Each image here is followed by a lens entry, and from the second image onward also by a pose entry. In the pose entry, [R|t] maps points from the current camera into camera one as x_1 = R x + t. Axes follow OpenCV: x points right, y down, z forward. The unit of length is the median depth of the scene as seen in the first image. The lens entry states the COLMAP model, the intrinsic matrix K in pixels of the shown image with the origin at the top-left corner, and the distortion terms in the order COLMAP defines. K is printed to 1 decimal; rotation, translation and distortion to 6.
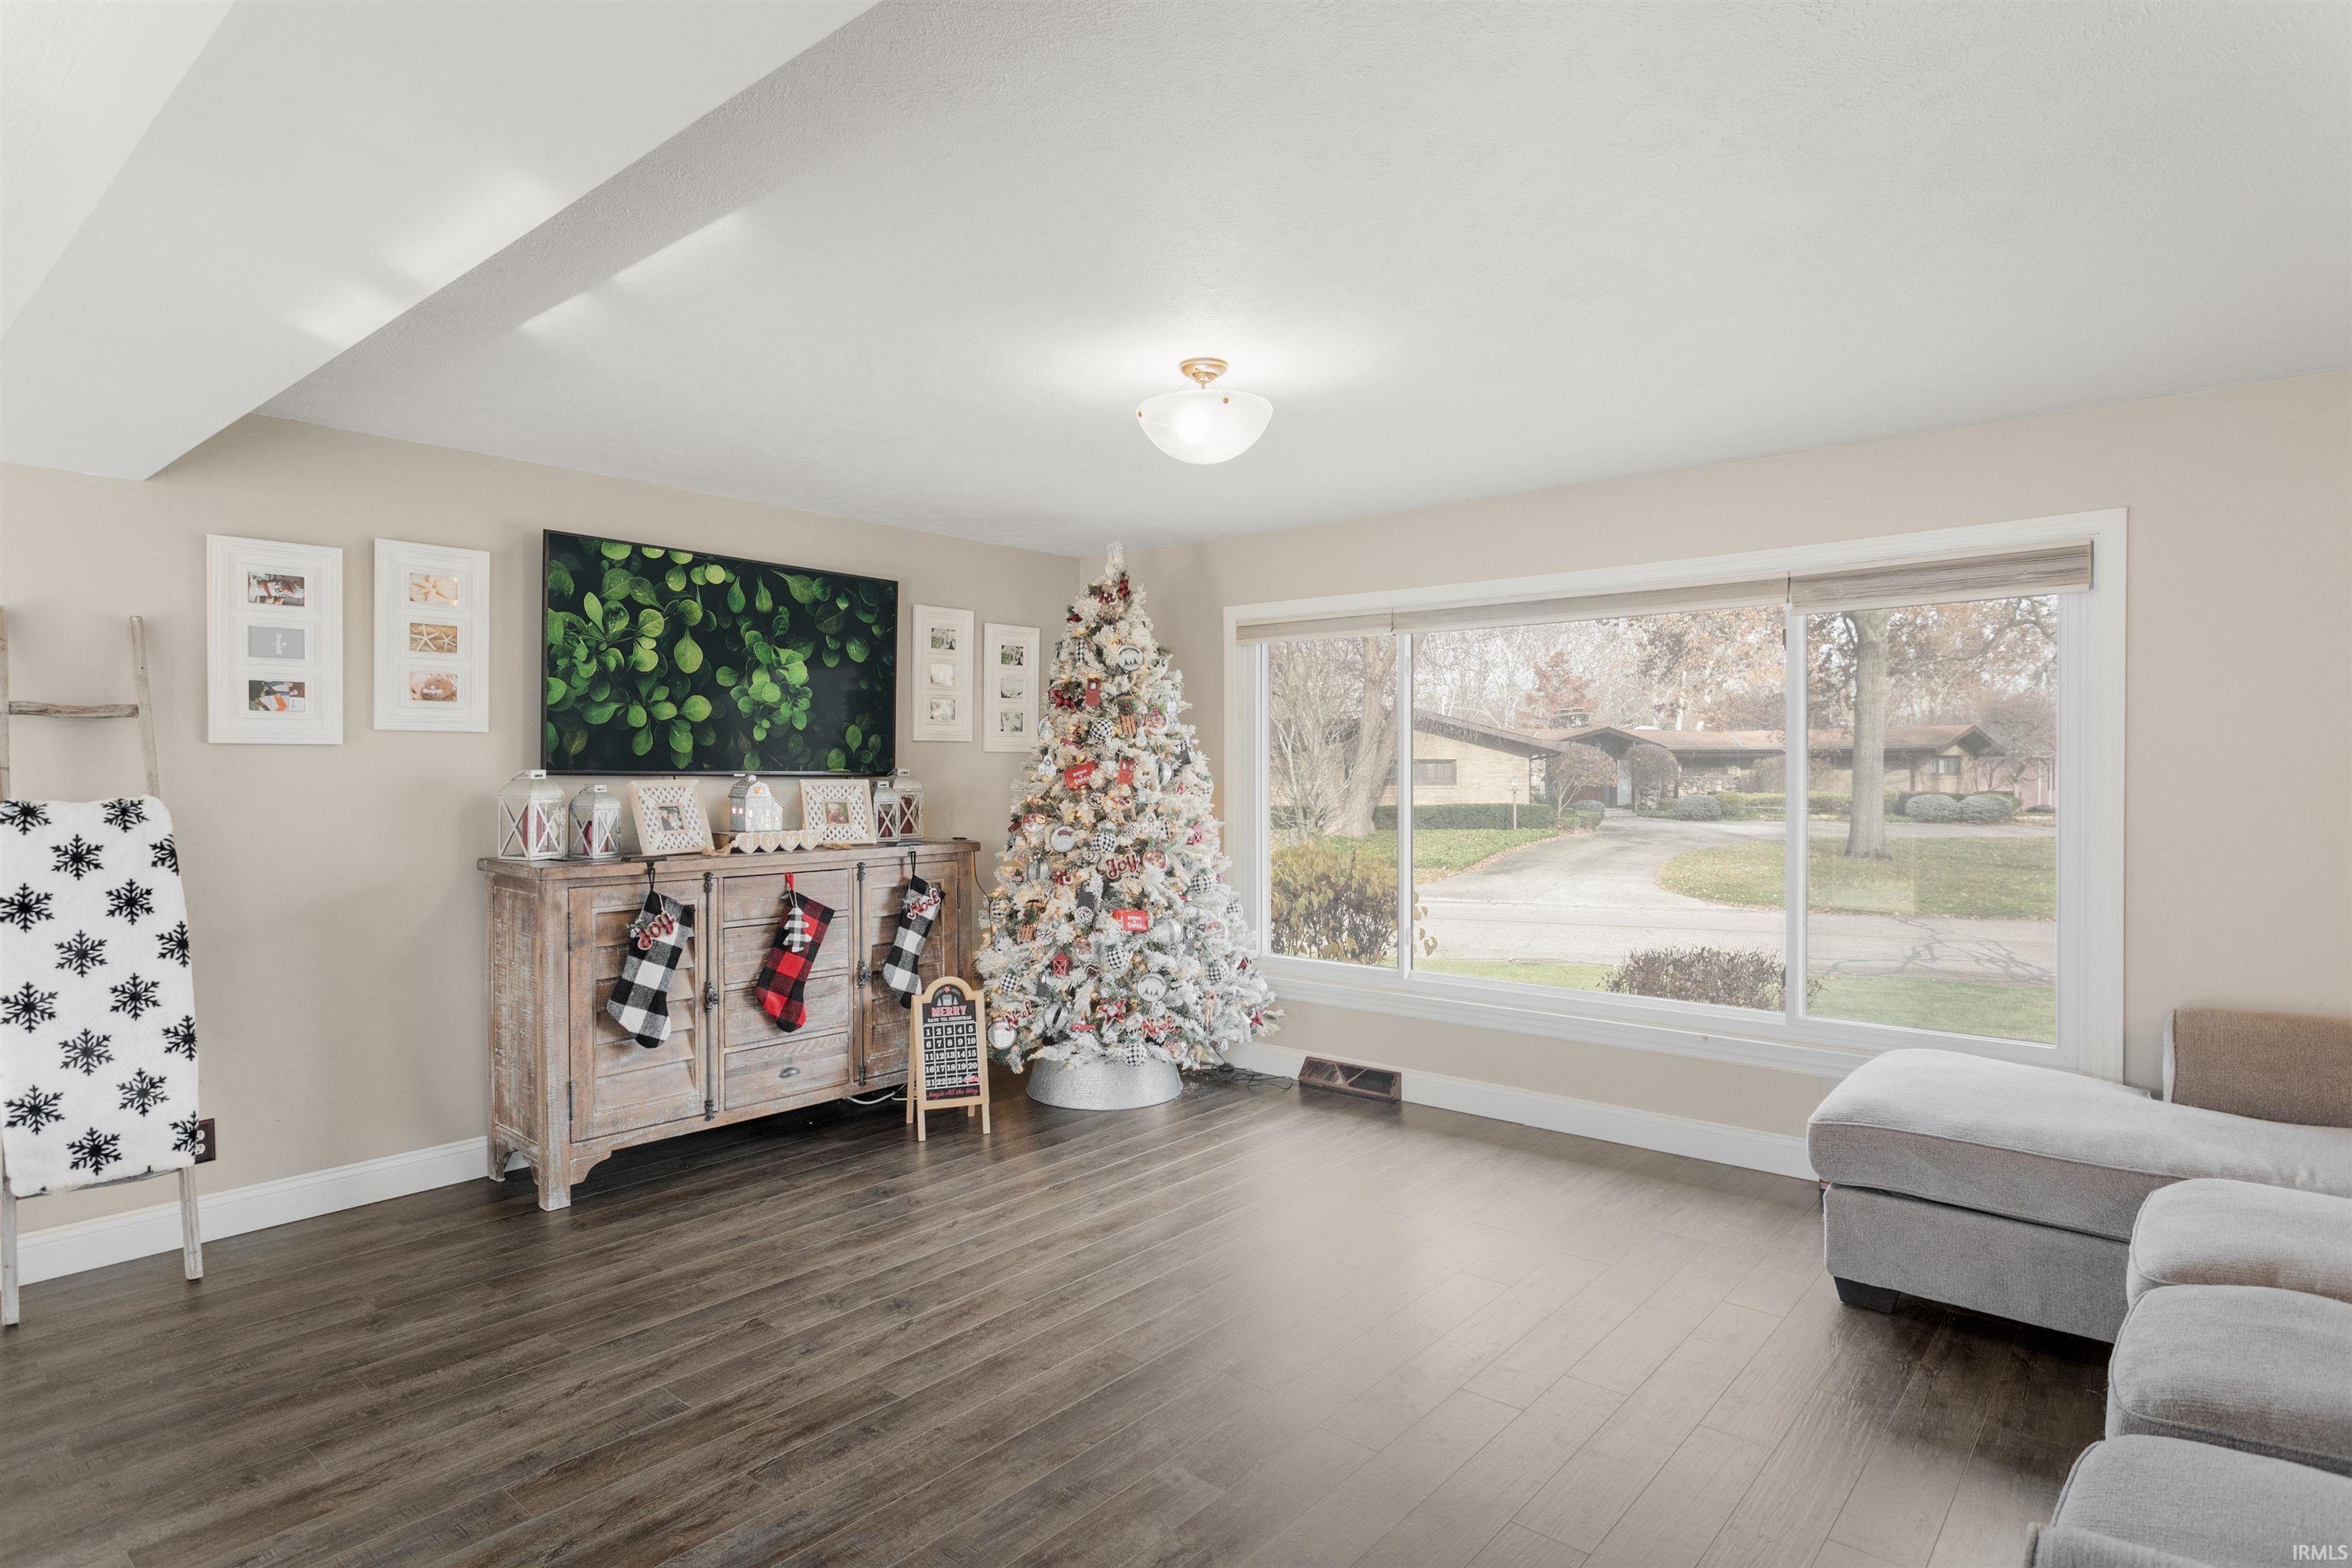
lens RADIAL K [[1273.9, 0, 1169.1], [0, 1273.9, 780.7], [0, 0, 1]] dist [0.003270, 0.003969]
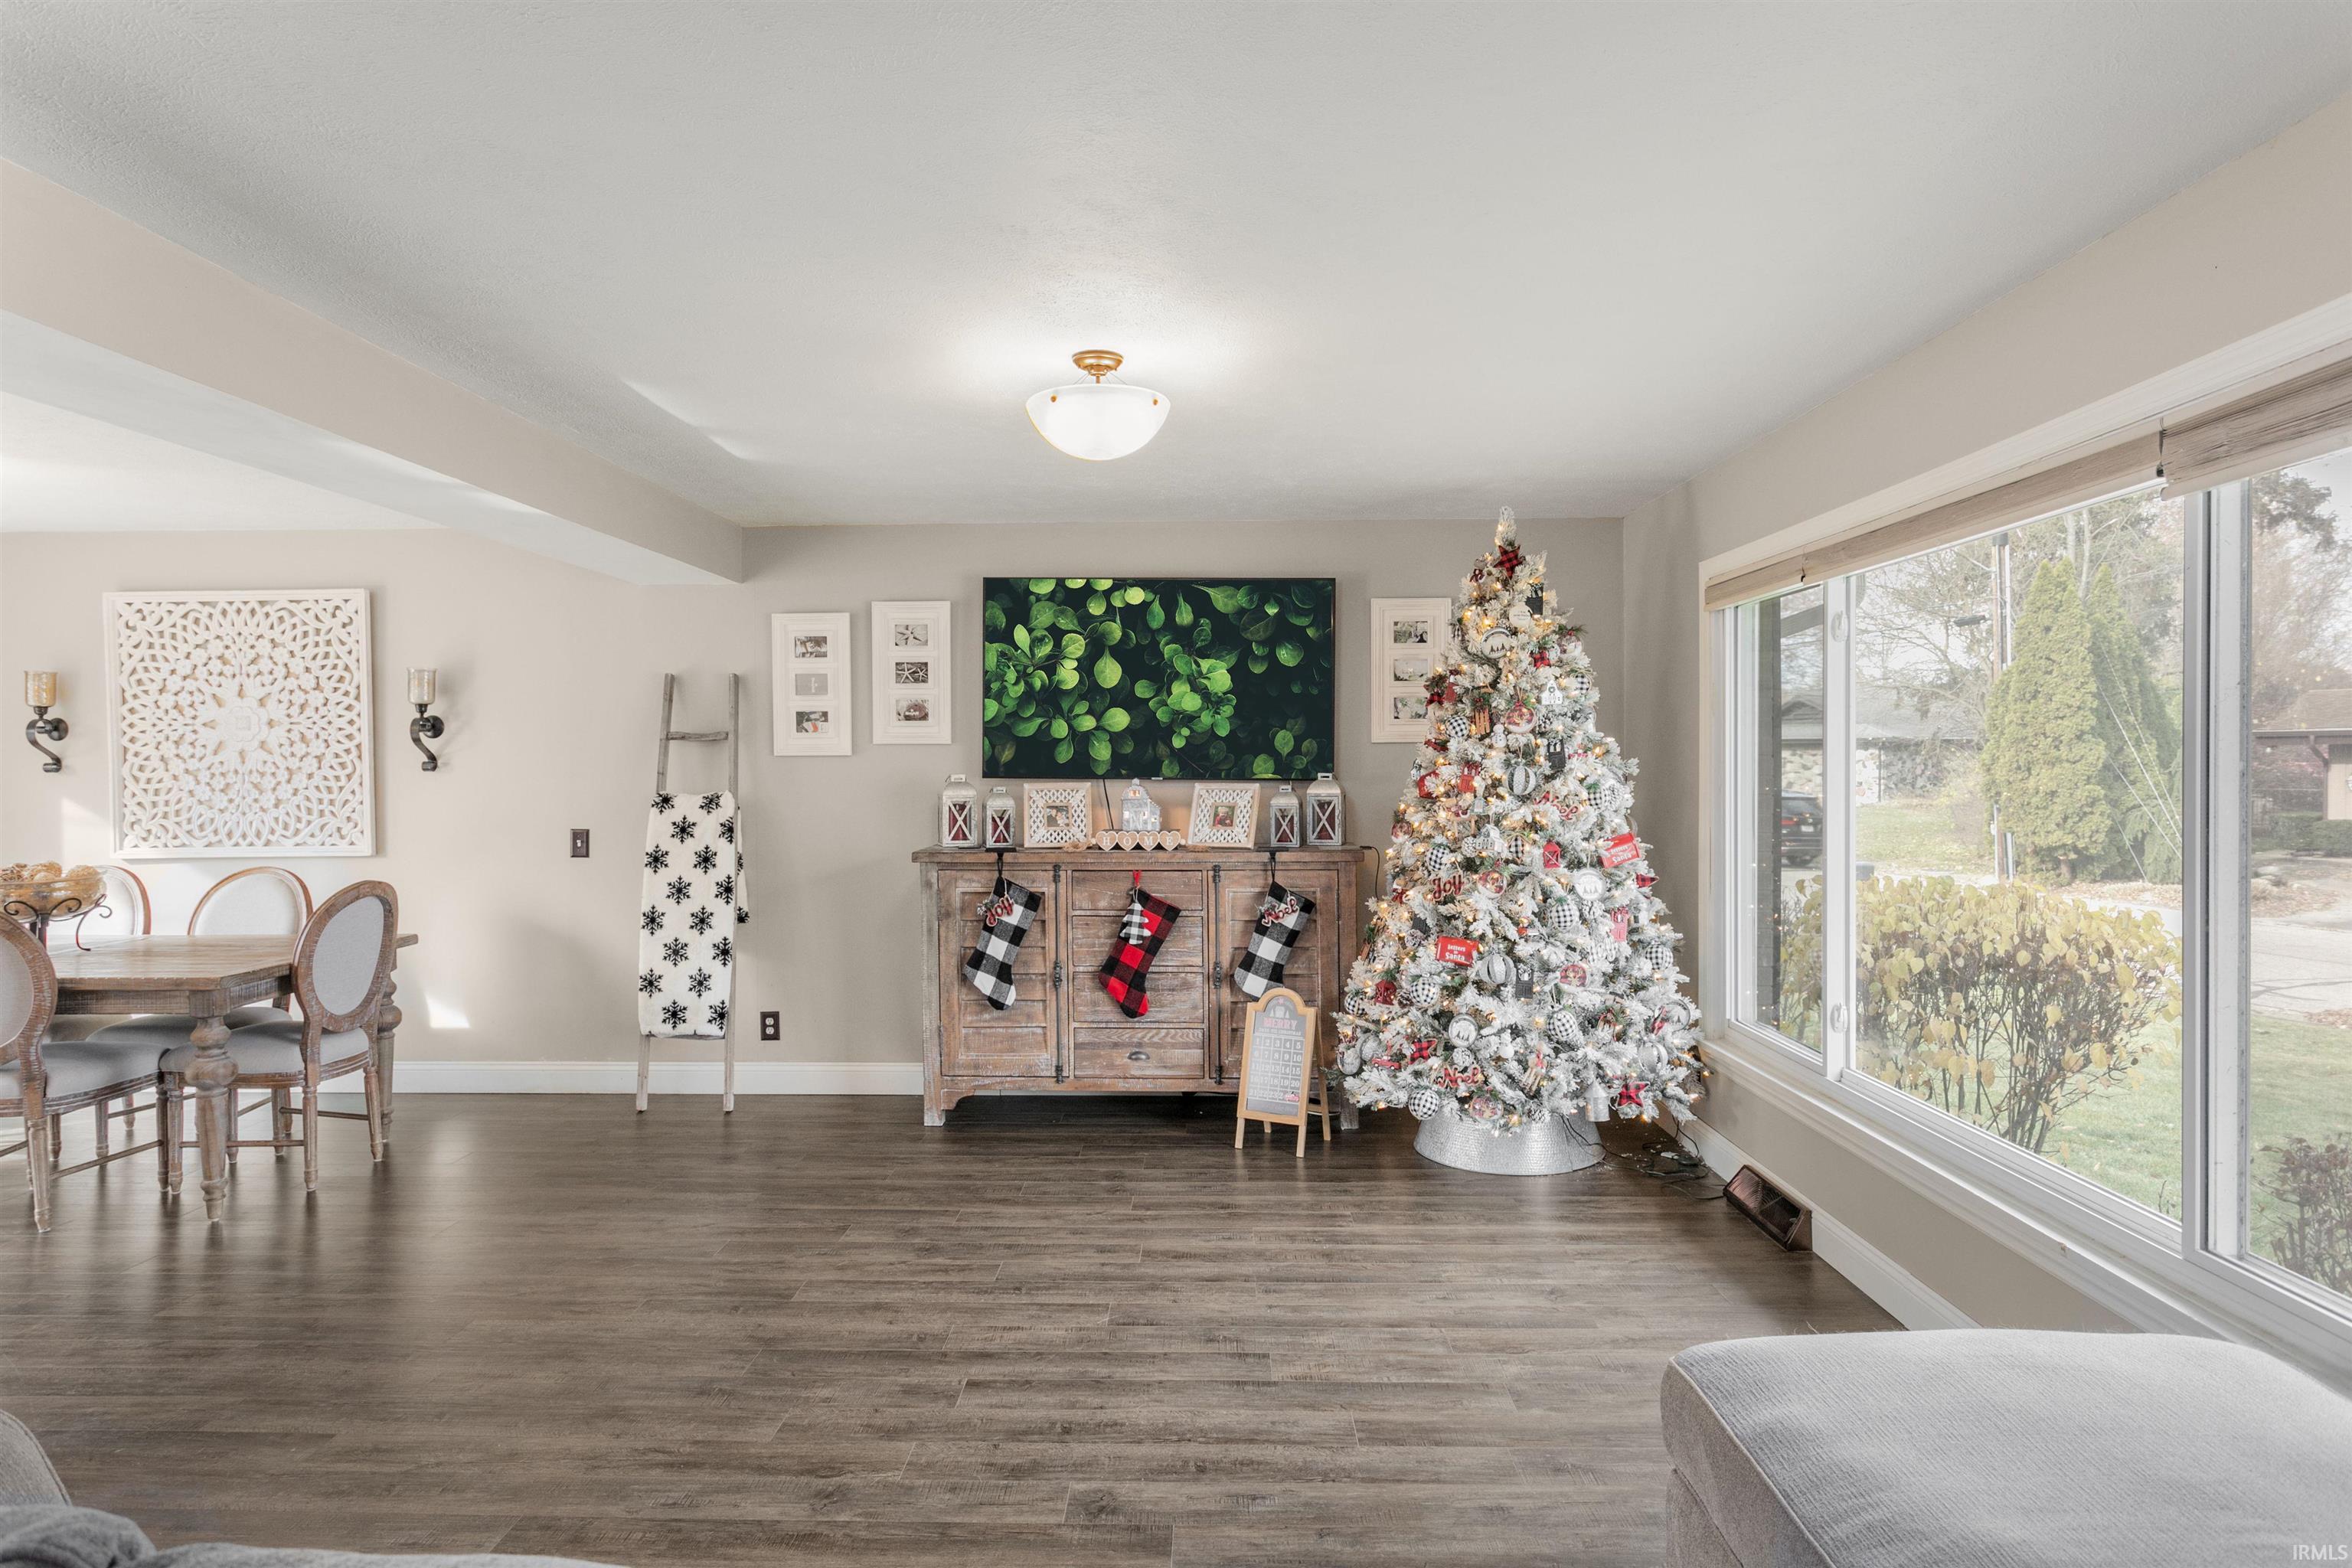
lens RADIAL K [[1420.6, 0, 1183.1], [0, 1420.6, 782.1], [0, 0, 1]] dist [-0.017868, 0.008359]
pose [[0.623928, 0.009054, -0.781429, 0.660752], [-0.005995, 0.999959, 0.006799, -0.010691], [0.781459, 0.000442, 0.623957, 0.283129]]
